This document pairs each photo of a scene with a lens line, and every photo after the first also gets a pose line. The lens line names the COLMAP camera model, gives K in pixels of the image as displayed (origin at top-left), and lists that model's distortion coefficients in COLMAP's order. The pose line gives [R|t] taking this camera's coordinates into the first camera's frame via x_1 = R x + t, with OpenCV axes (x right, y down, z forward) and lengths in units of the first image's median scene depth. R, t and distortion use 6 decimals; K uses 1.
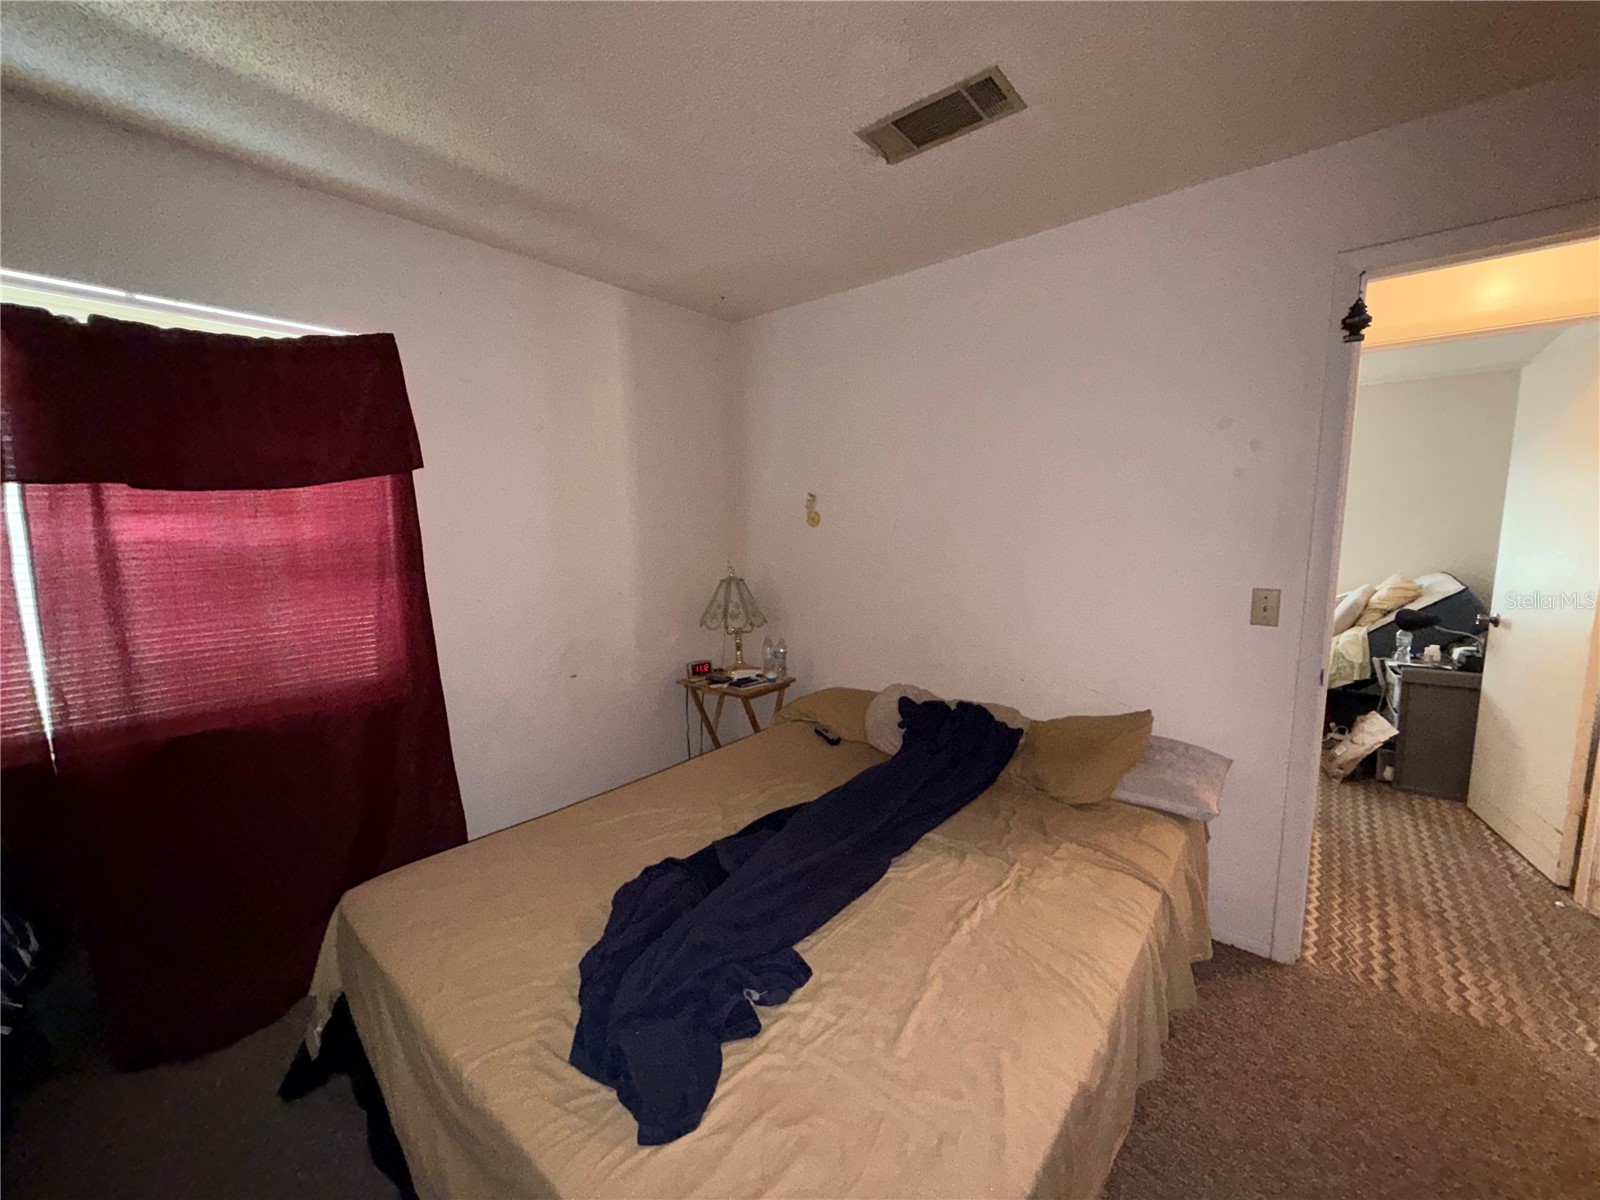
lens RADIAL K [[635.6, 0, 798.2], [0, 635.6, 602.3], [0, 0, 1]] dist [0.000652, -0.000229]
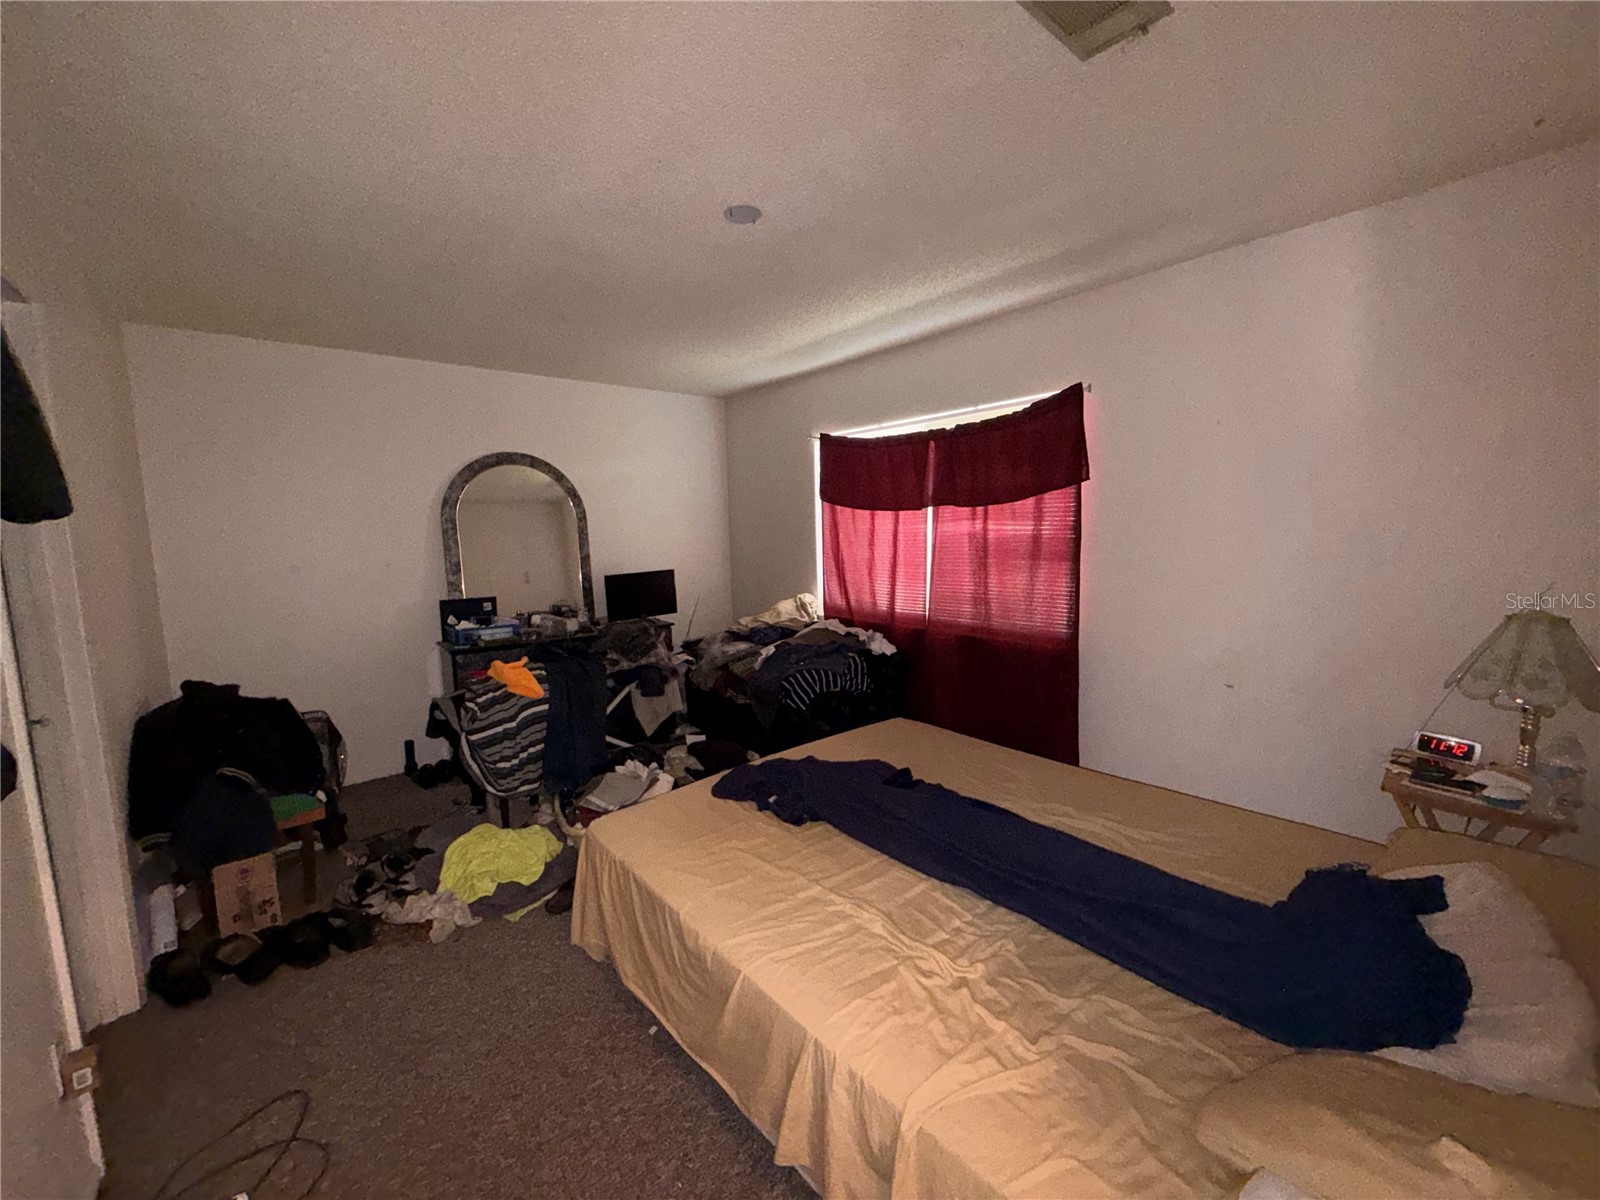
lens RADIAL K [[635.6, 0, 798.2], [0, 635.6, 602.3], [0, 0, 1]] dist [0.000652, -0.000229]
pose [[-0.149556, 0.124594, -0.980872, 0.901460], [-0.103356, 0.984624, 0.140829, -0.099993], [0.983336, 0.122441, -0.134379, 0.708276]]
